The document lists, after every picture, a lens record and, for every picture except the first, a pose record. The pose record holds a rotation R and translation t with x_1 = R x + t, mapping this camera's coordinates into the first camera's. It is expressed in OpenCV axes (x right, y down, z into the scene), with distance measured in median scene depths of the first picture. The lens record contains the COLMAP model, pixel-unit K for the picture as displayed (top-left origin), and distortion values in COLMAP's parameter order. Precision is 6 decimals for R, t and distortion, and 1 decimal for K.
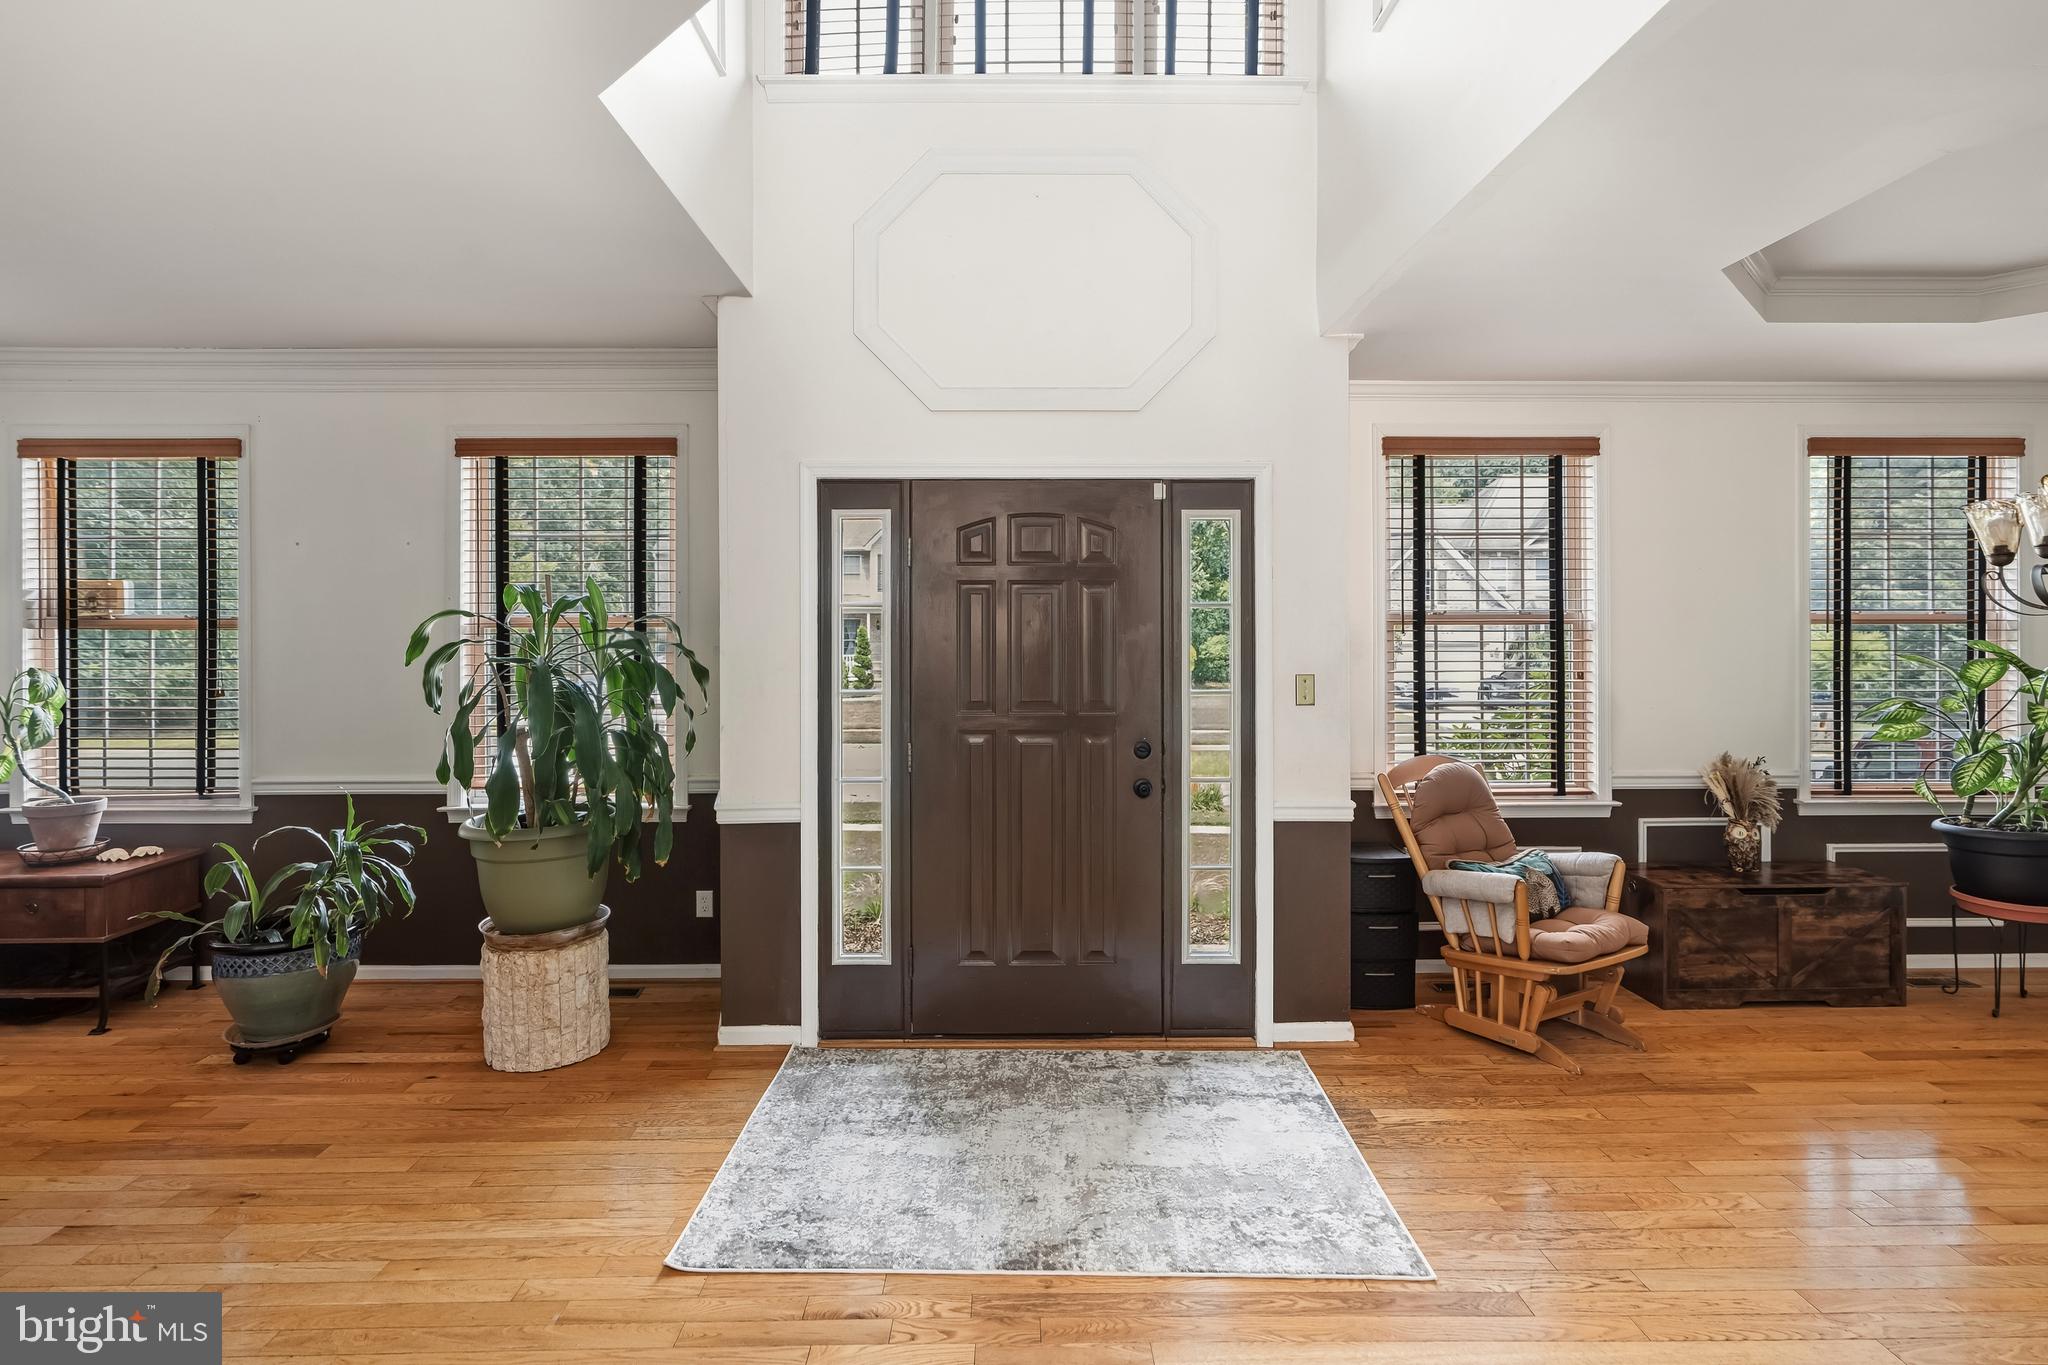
lens RADIAL K [[1040.3, 0, 1018.2], [0, 1040.3, 640.5], [0, 0, 1]] dist [0.001522, 0.000510]
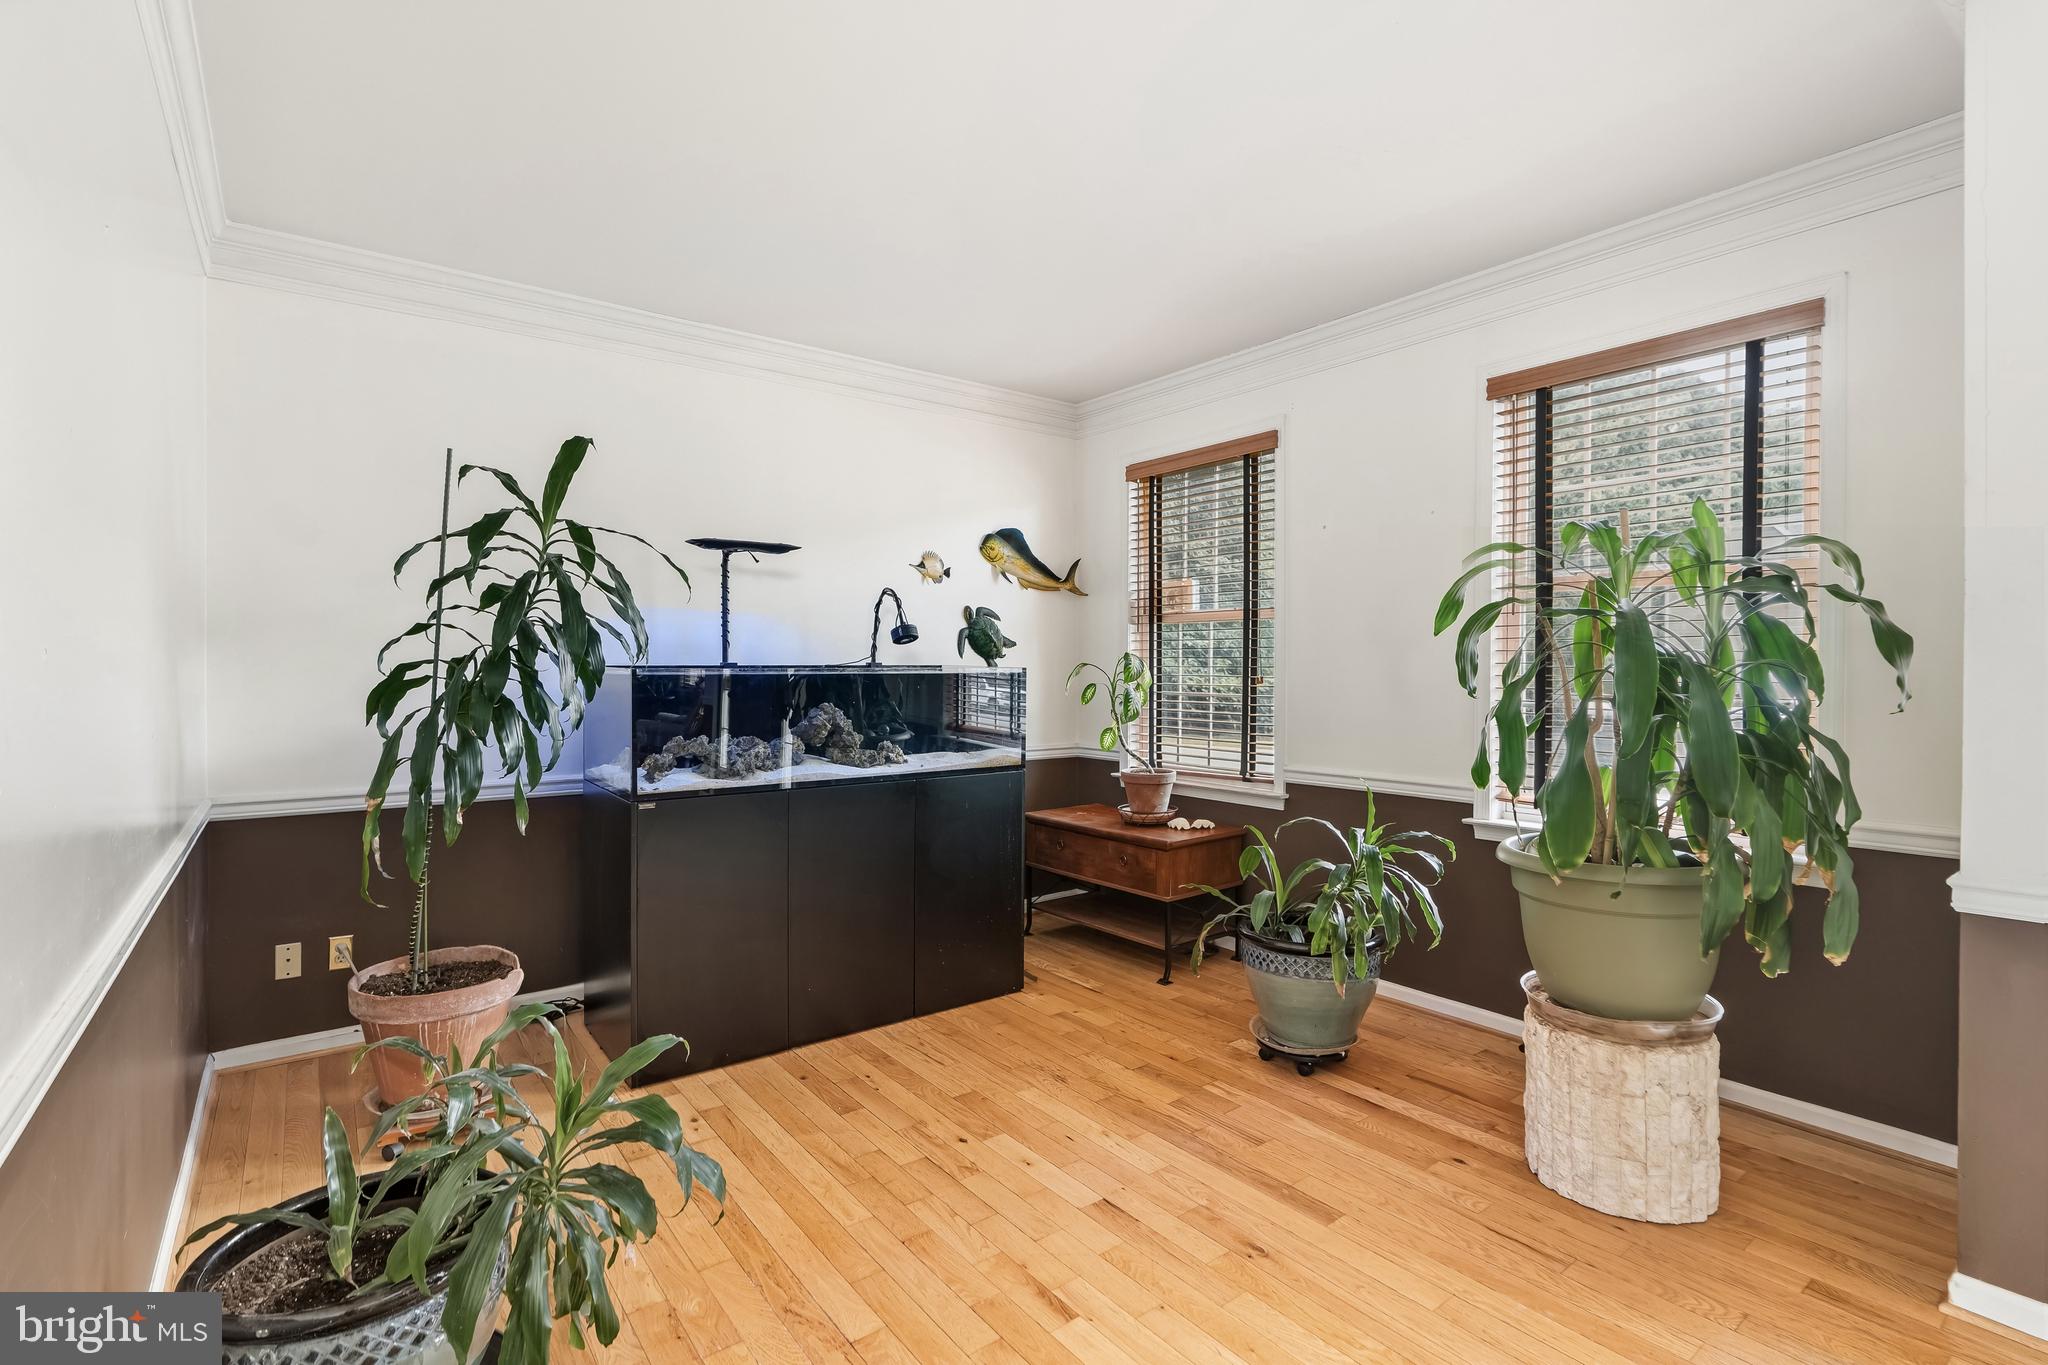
lens RADIAL K [[936.1, 0, 1024.0], [0, 936.1, 682.5], [0, 0, 1]] dist [-0.013921, 0.008486]
pose [[0.599905, 0.012365, -0.799976, -0.192295], [-0.007477, 0.999924, 0.009849, 0.052606], [0.800037, 0.000073, 0.599951, 0.299857]]
